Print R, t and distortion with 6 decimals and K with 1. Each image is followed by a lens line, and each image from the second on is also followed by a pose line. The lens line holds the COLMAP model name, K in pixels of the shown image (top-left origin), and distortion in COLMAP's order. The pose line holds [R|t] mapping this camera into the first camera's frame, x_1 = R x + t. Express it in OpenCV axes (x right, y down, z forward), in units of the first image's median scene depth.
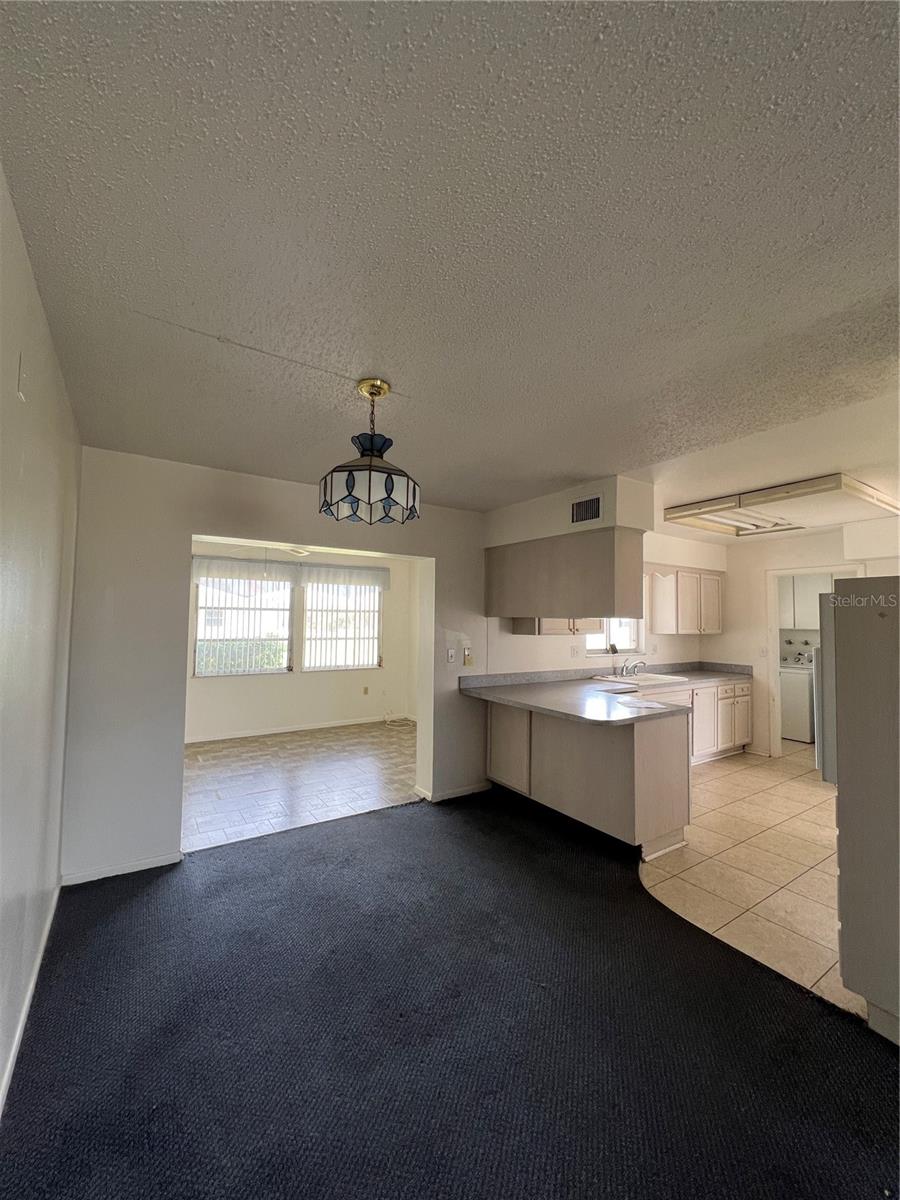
lens RADIAL K [[480.0, 0, 456.2], [0, 480.0, 600.8], [0, 0, 1]] dist [0.001051, 0.000006]
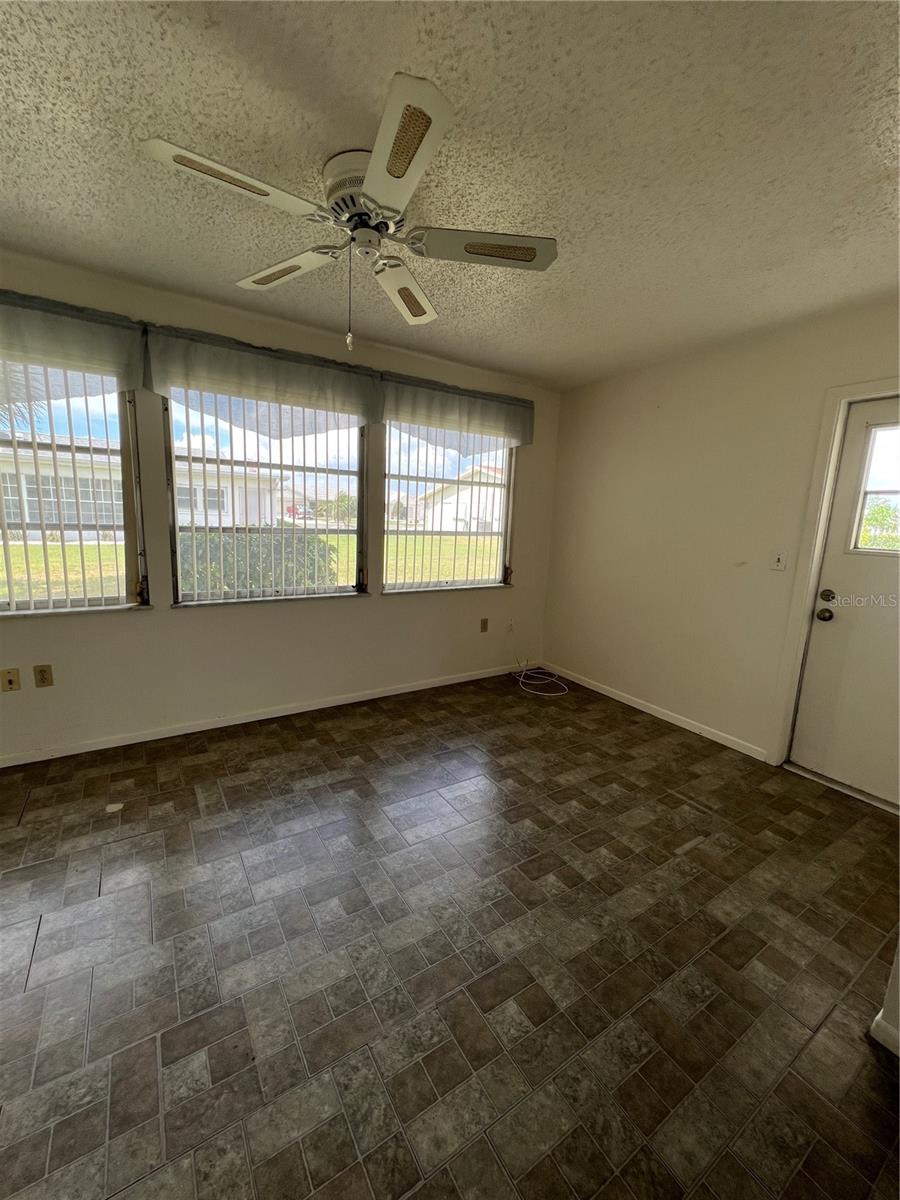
lens RADIAL K [[480.0, 0, 456.7], [0, 480.0, 598.8], [0, 0, 1]] dist [0.001051, 0.000006]
pose [[0.999490, 0.031844, 0.002417, -0.239033], [-0.031609, 0.975617, 0.217193, 0.034419], [0.004559, -0.217158, 0.976126, 0.476882]]
